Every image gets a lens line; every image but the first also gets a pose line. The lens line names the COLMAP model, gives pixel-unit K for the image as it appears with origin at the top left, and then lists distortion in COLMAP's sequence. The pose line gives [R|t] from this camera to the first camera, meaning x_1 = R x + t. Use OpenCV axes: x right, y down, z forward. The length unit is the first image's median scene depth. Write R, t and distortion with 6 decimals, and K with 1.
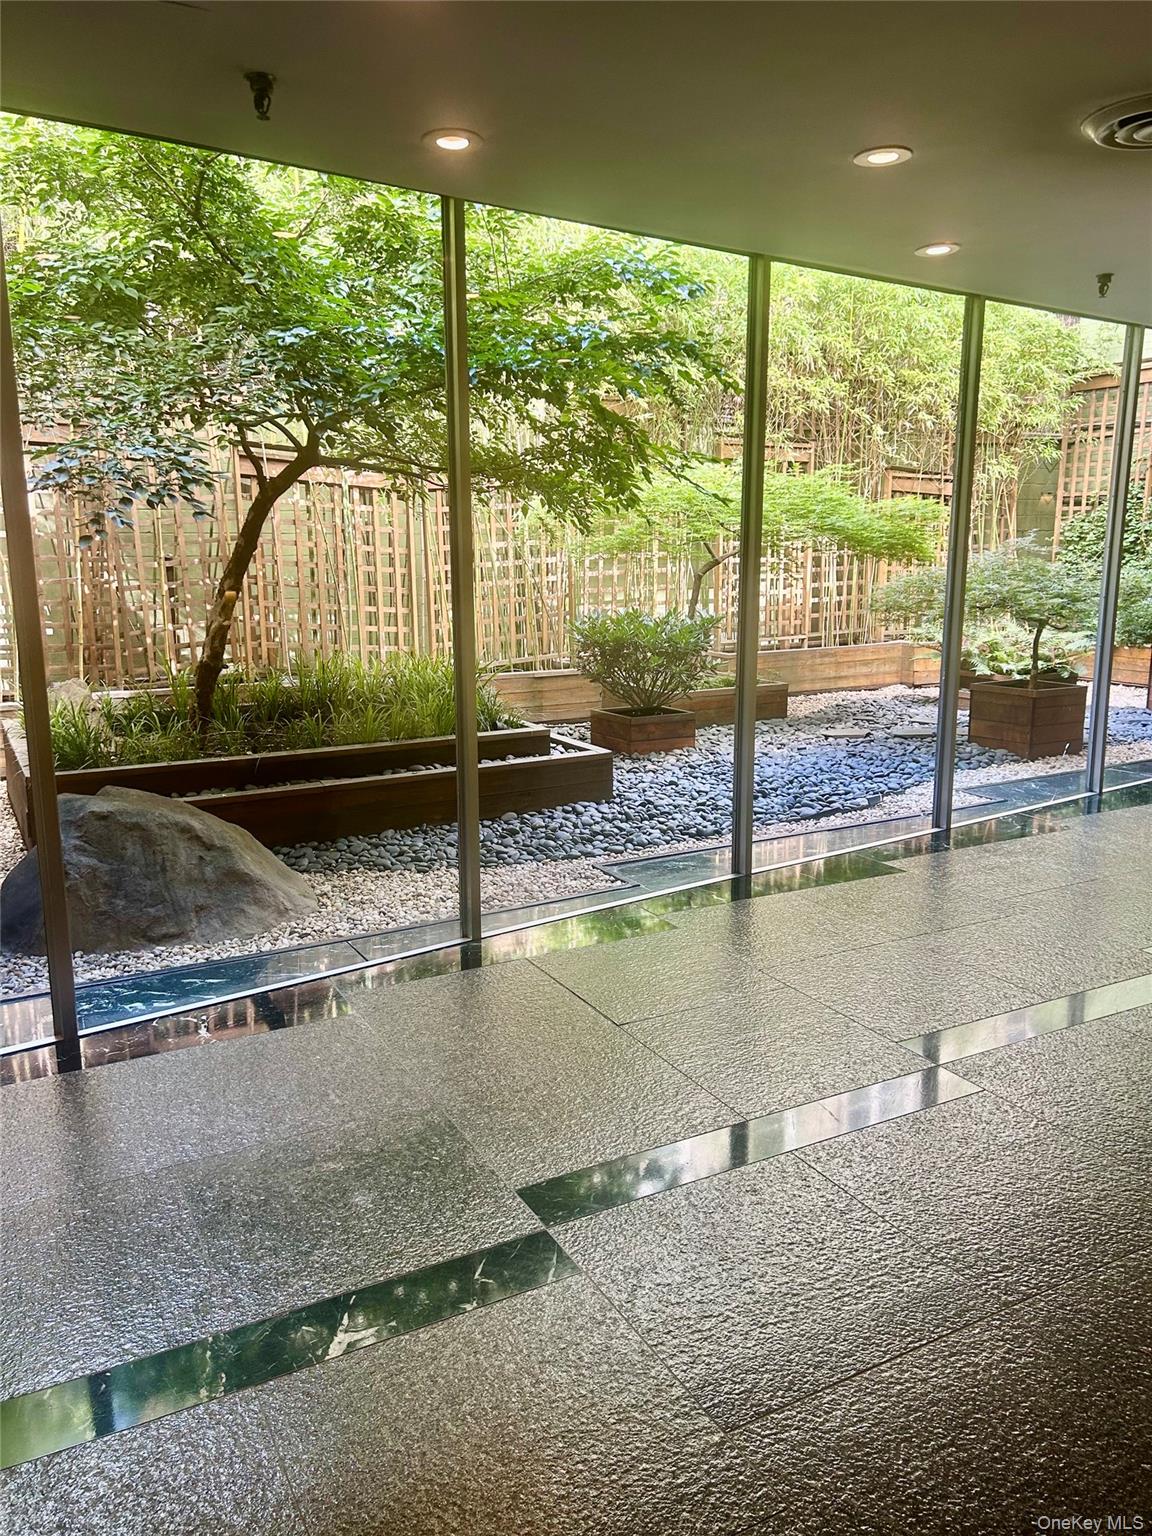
lens RADIAL K [[1154.1, 0, 576.0], [0, 1154.1, 768.0], [0, 0, 1]] dist [0.008554, 0.001231]
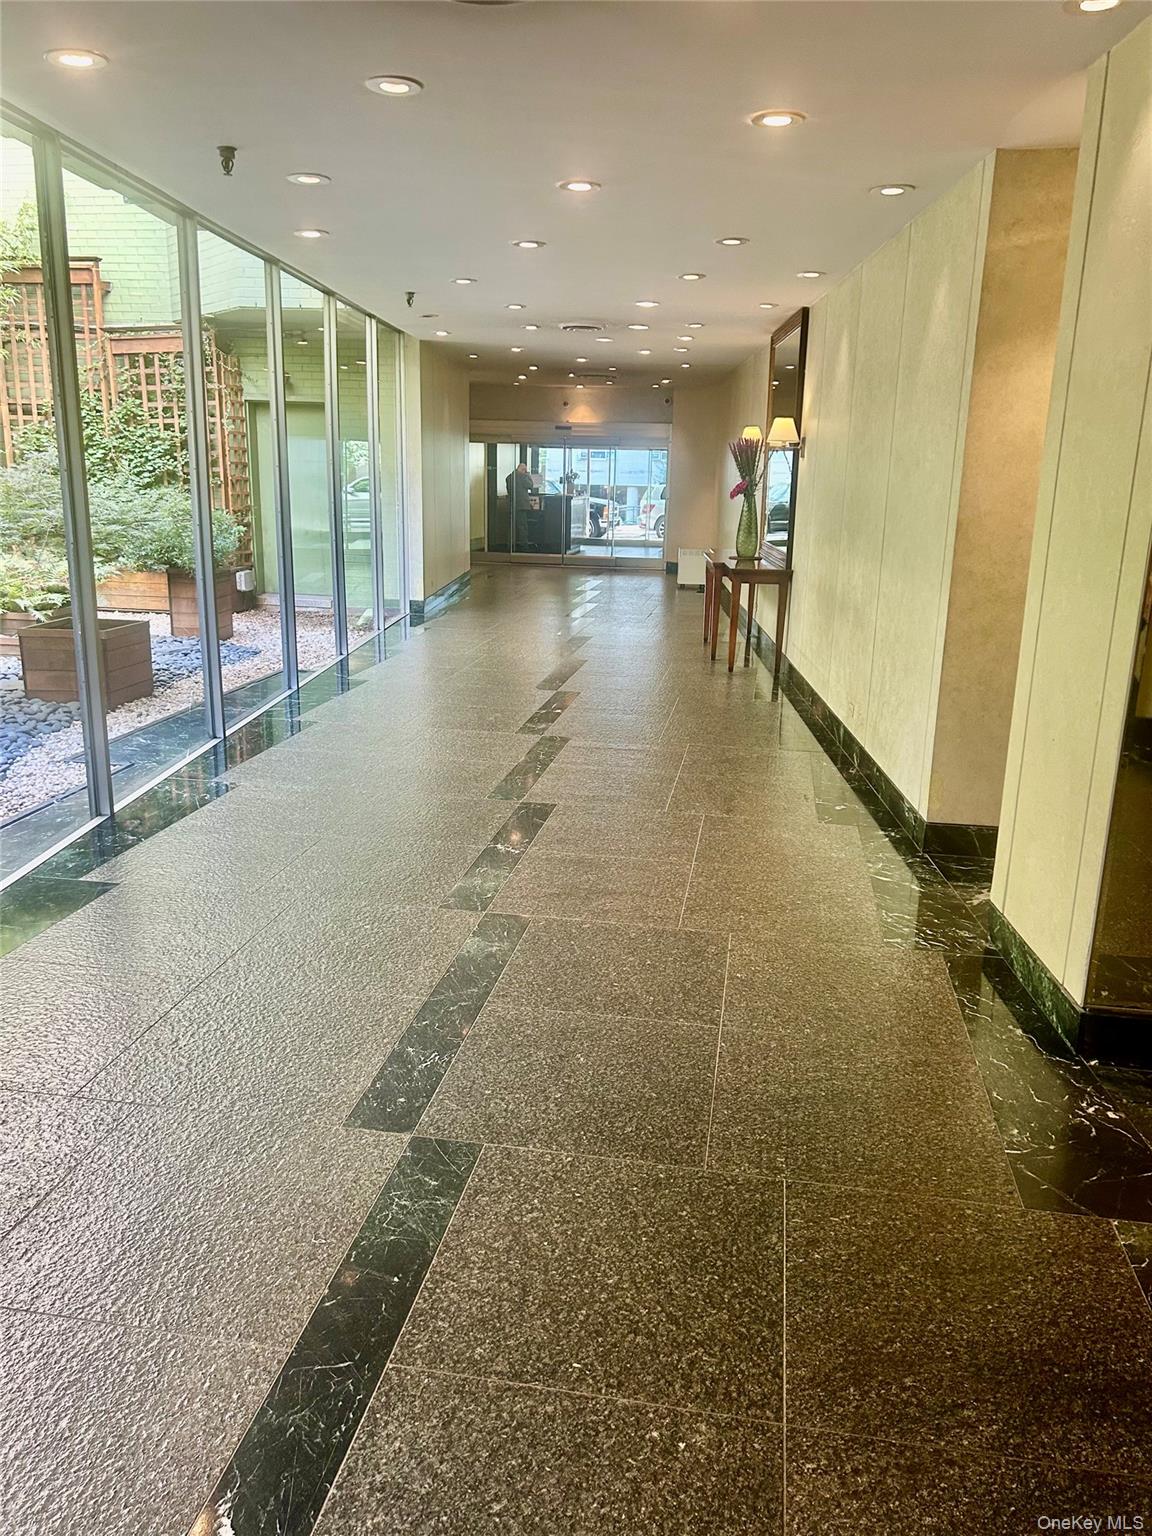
lens RADIAL K [[1154.1, 0, 576.0], [0, 1154.1, 768.0], [0, 0, 1]] dist [0.008554, 0.001231]
pose [[0.608973, -0.180909, 0.772285, -0.149710], [0.123866, 0.983388, 0.132688, -0.068057], [-0.783459, 0.014857, 0.621265, 0.322961]]
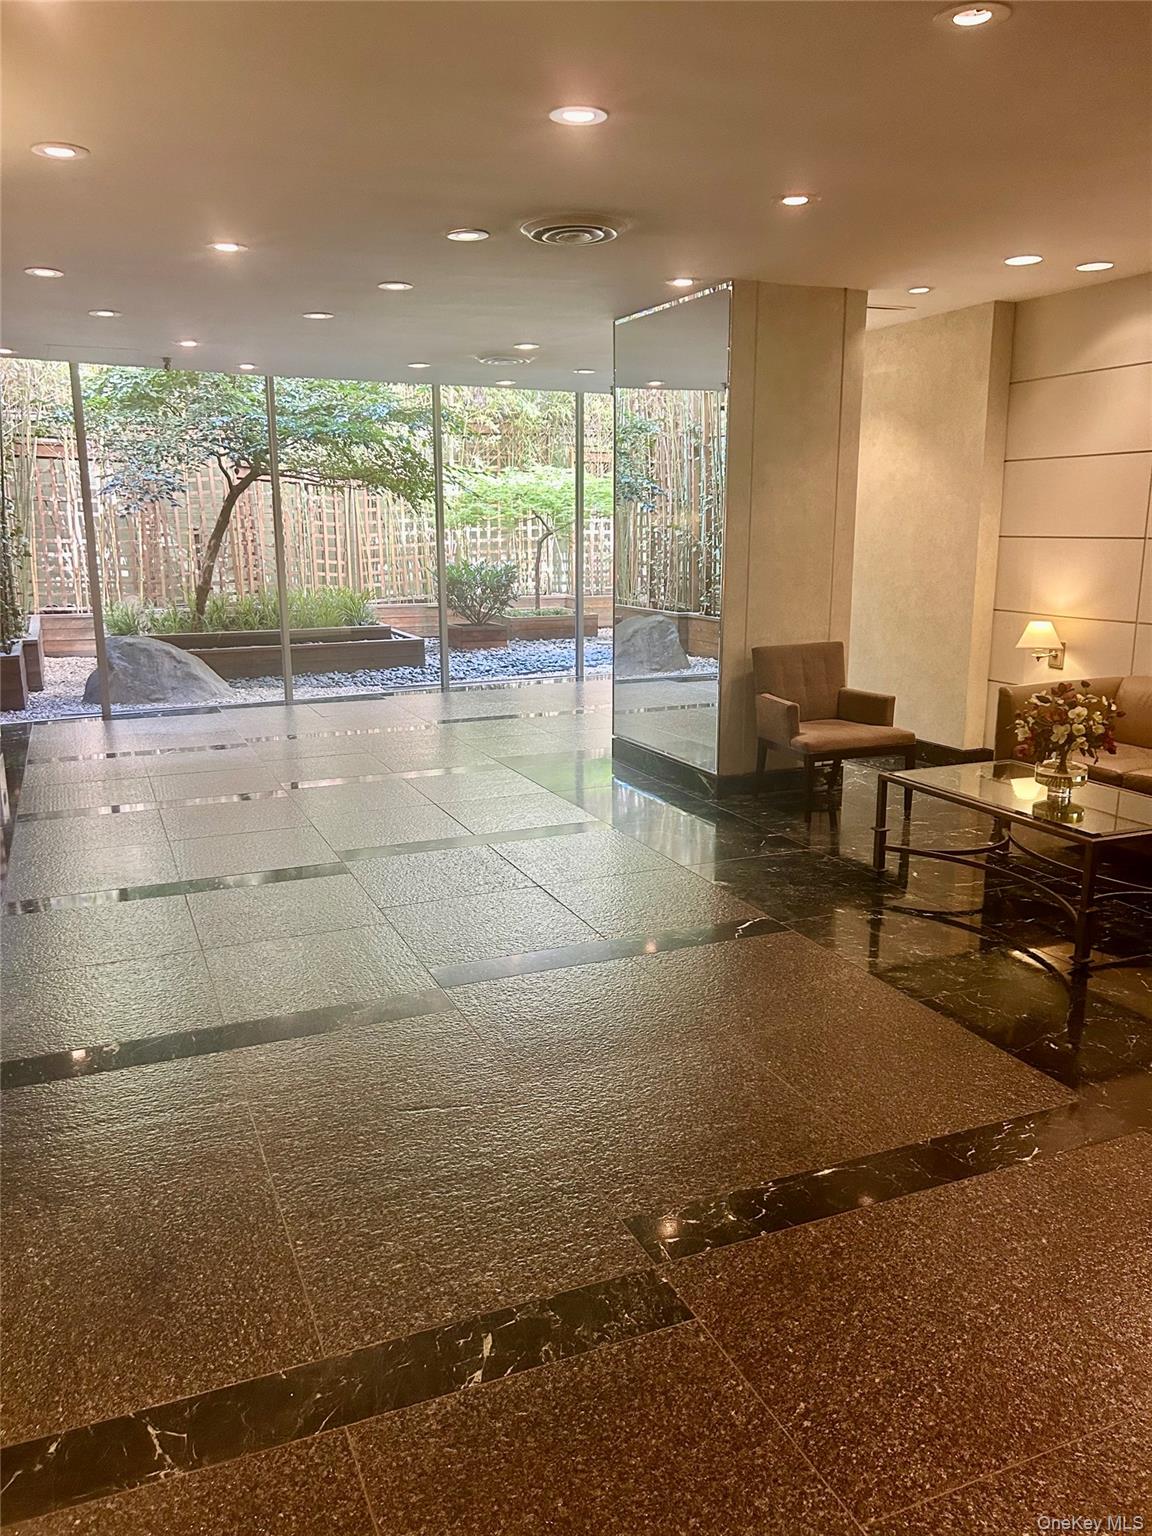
lens RADIAL K [[1174.6, 0, 576.0], [0, 1174.6, 768.0], [0, 0, 1]] dist [-0.000099, 0.000287]
pose [[0.996043, 0.020010, -0.086586, 0.321702], [-0.018733, 0.999704, 0.015533, 0.115637], [0.086871, -0.013849, 0.996123, -0.586130]]
